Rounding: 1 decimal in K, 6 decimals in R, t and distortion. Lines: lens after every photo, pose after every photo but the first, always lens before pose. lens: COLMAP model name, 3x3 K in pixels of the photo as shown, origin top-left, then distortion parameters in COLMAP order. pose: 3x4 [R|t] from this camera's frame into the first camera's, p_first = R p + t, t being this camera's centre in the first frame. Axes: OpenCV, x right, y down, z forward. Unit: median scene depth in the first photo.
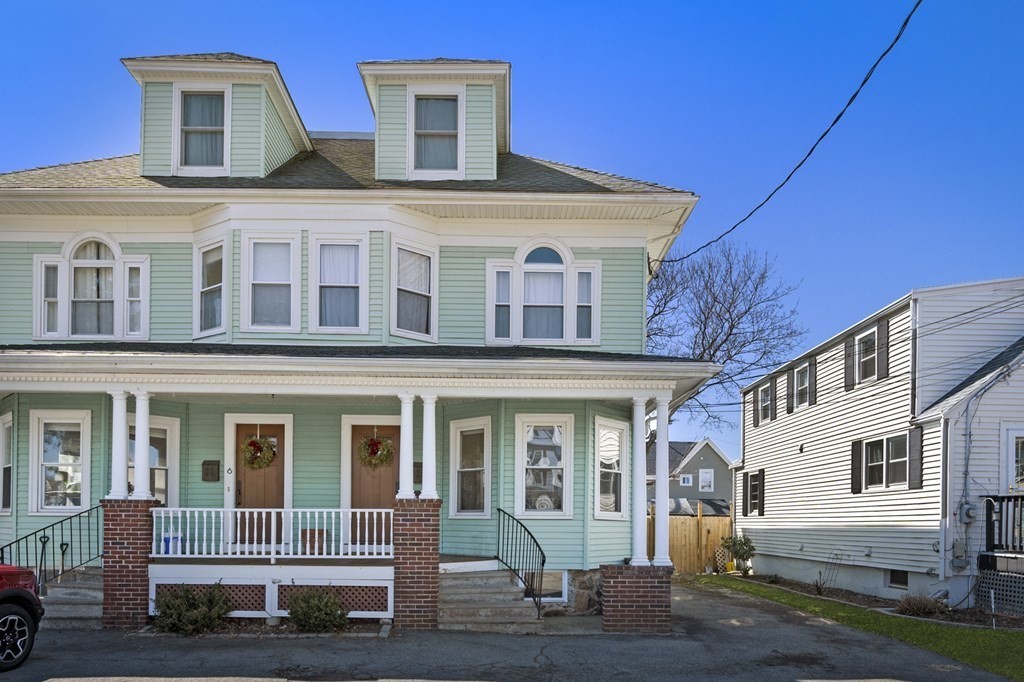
lens RADIAL K [[435.1, 0, 511.4], [0, 435.1, 365.4], [0, 0, 1]] dist [-0.002135, -0.000290]
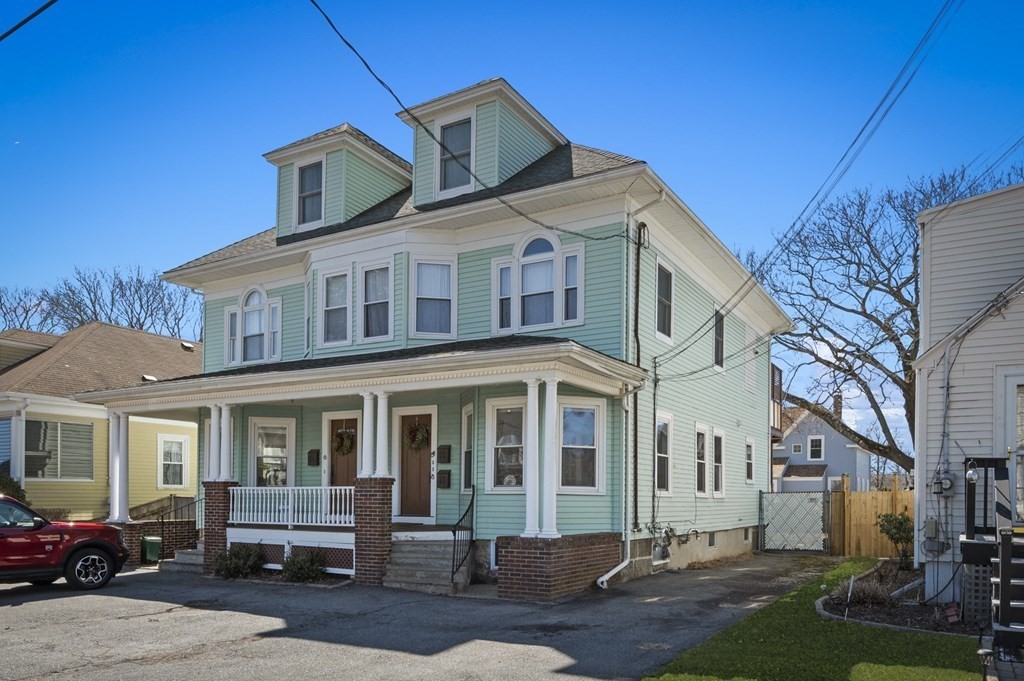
lens RADIAL K [[416.4, 0, 512.6], [0, 416.4, 339.1], [0, 0, 1]] dist [-0.002217, -0.000295]
pose [[0.944043, -0.118934, -0.307631, 0.445191], [0.113274, 0.992902, -0.036259, 0.005687], [0.309760, -0.000617, 0.950815, 0.008746]]
